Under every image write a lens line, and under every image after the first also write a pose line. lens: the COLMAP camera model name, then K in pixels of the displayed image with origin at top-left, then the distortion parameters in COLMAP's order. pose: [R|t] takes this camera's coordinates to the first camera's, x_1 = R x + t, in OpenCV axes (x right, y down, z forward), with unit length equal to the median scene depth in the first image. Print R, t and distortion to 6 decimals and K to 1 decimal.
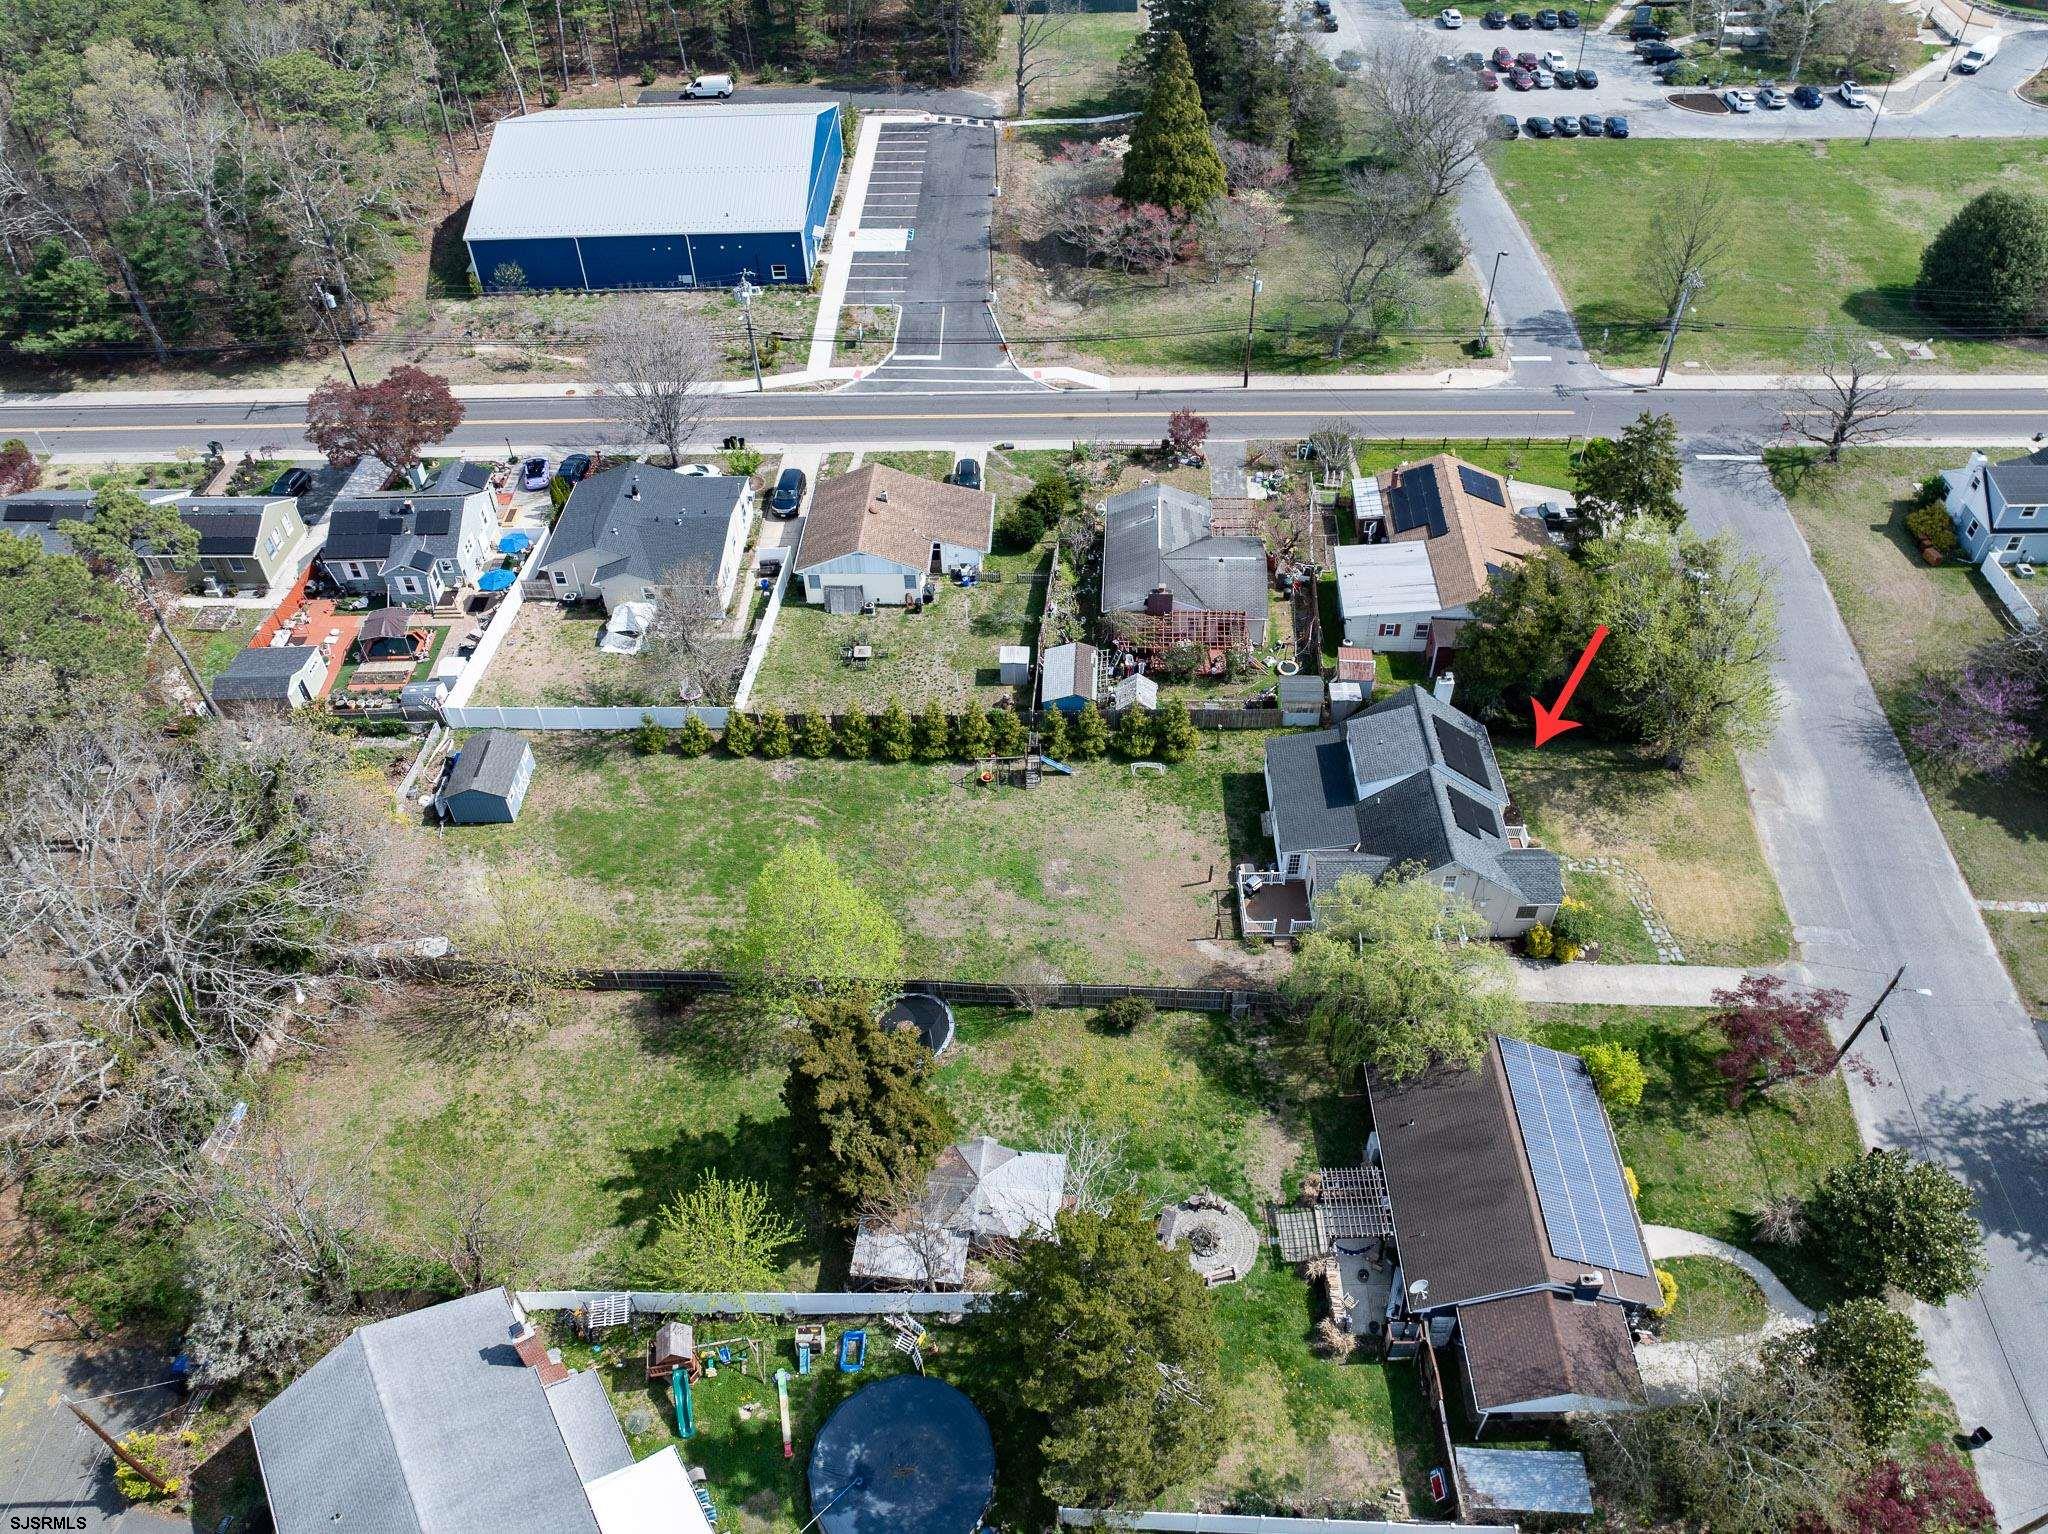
lens RADIAL K [[1475.2, 0, 1032.8], [0, 1475.2, 768.8], [0, 0, 1]] dist [-0.040136, 0.006968]
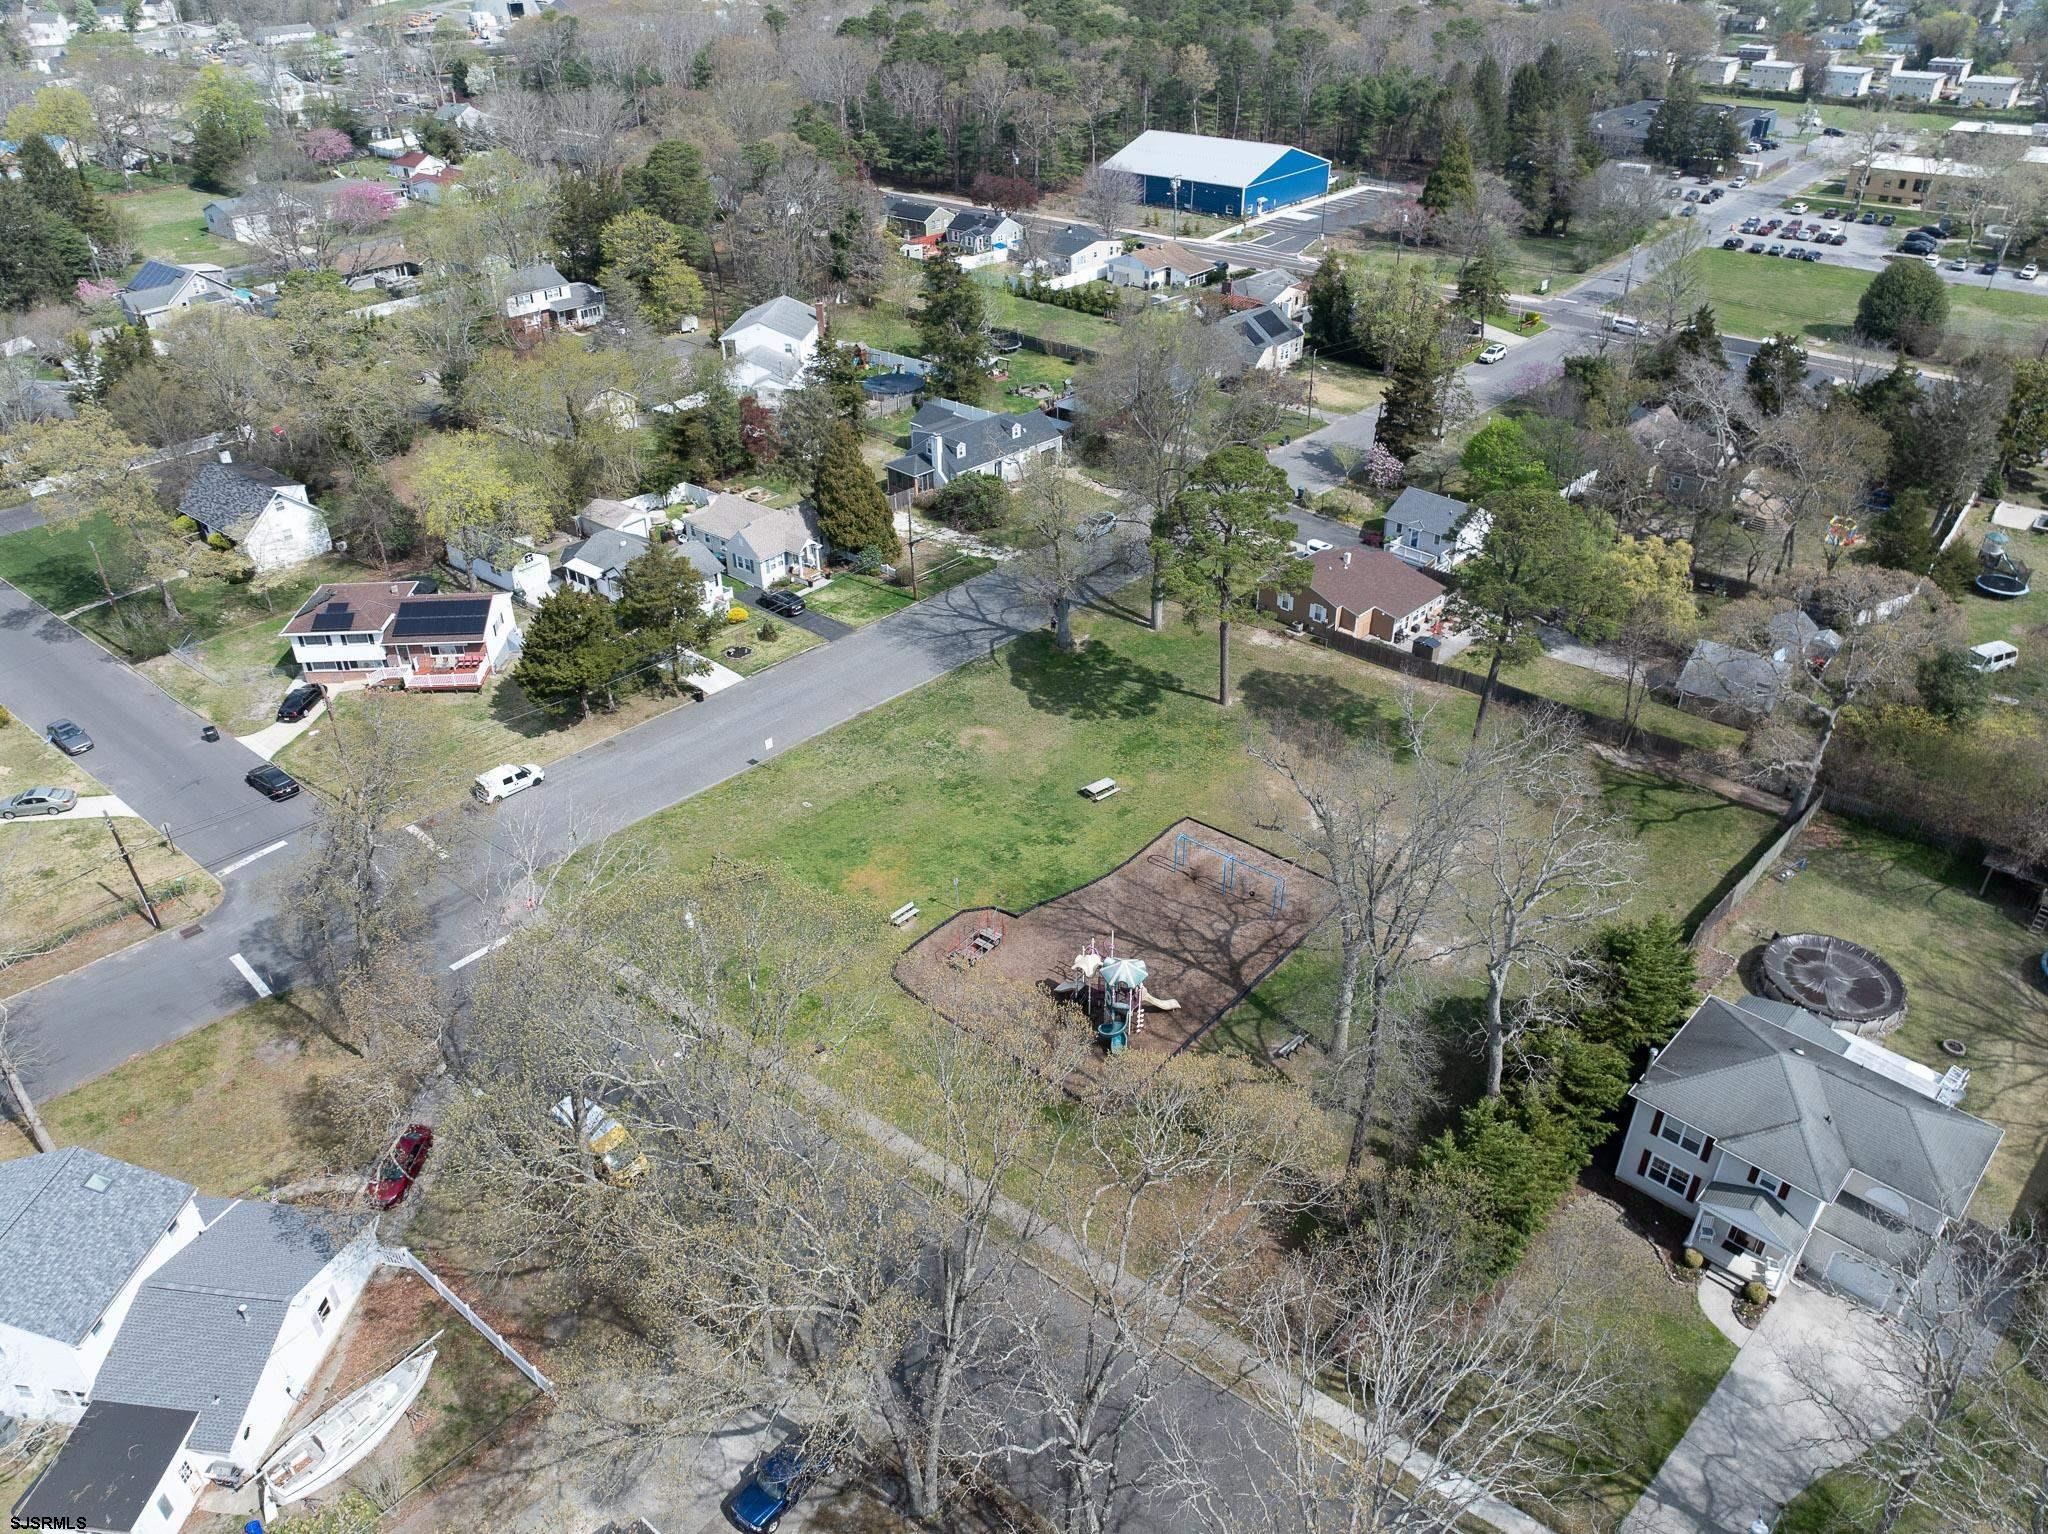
lens RADIAL K [[1441.2, 0, 1031.4], [0, 1441.2, 761.1], [0, 0, 1]] dist [-0.010936, -0.055944]
pose [[0.785138, 0.341391, -0.516731, 1.094594], [-0.436905, 0.896666, -0.071443, 0.721684], [0.438945, 0.281855, 0.853162, -0.662702]]
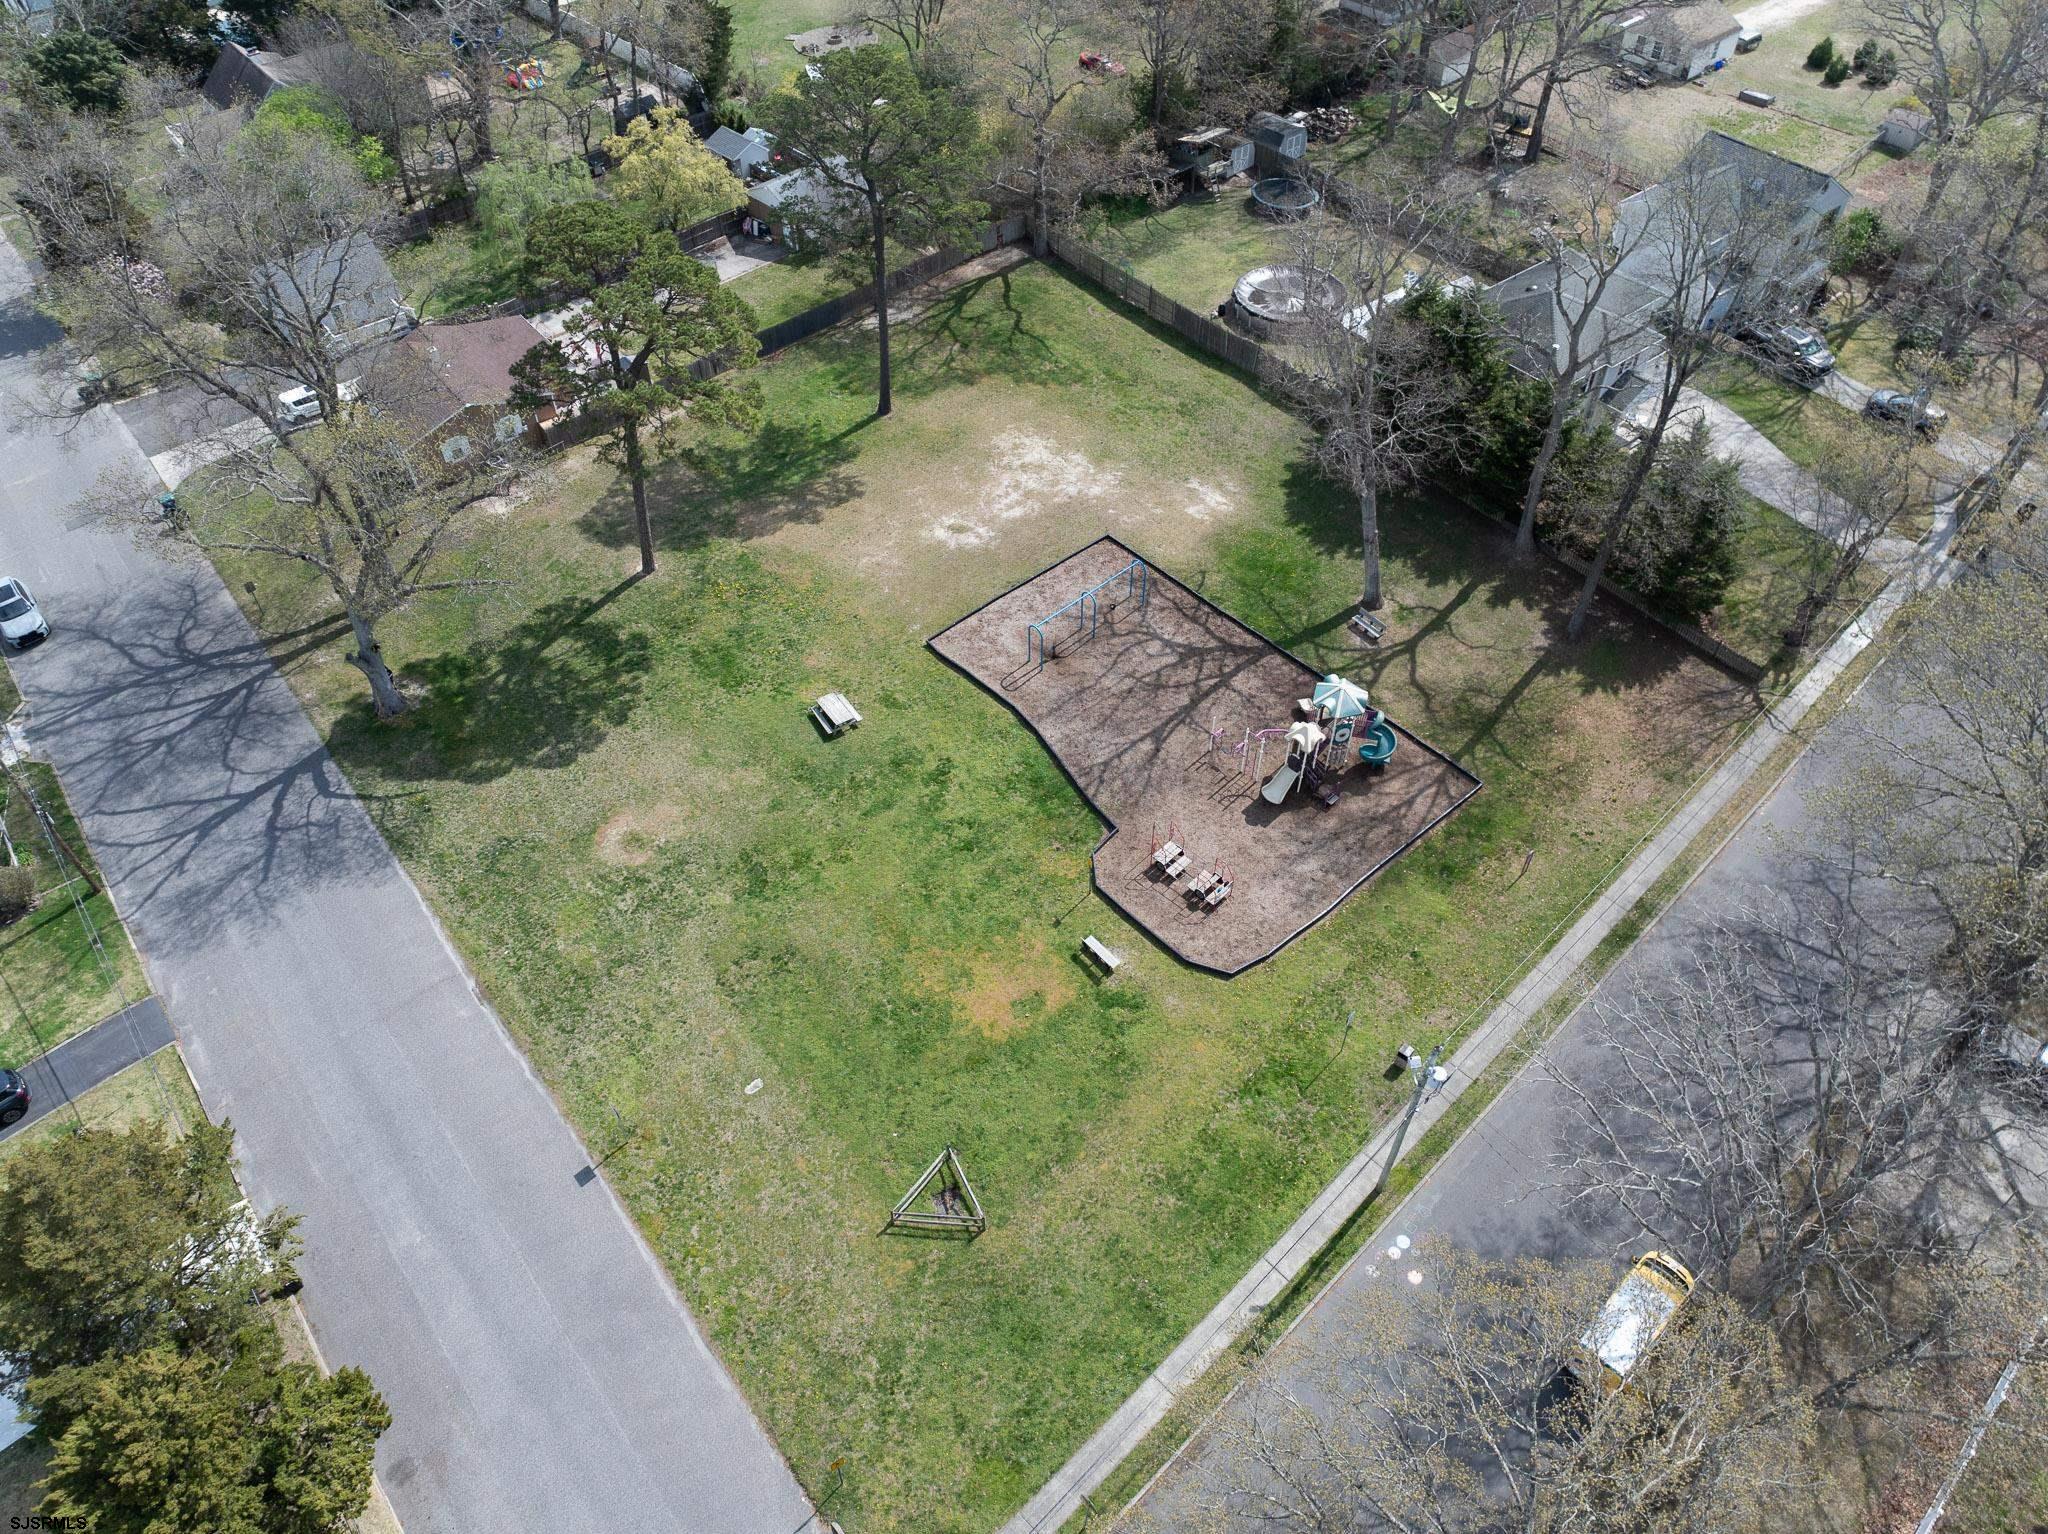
lens RADIAL K [[1441.2, 0, 1031.4], [0, 1441.2, 761.1], [0, 0, 1]] dist [-0.010936, -0.055944]
pose [[0.713457, -0.503800, 0.486995, 0.351983], [0.479909, 0.857748, 0.184271, 0.586040], [-0.510555, 0.102244, 0.853745, -0.431752]]
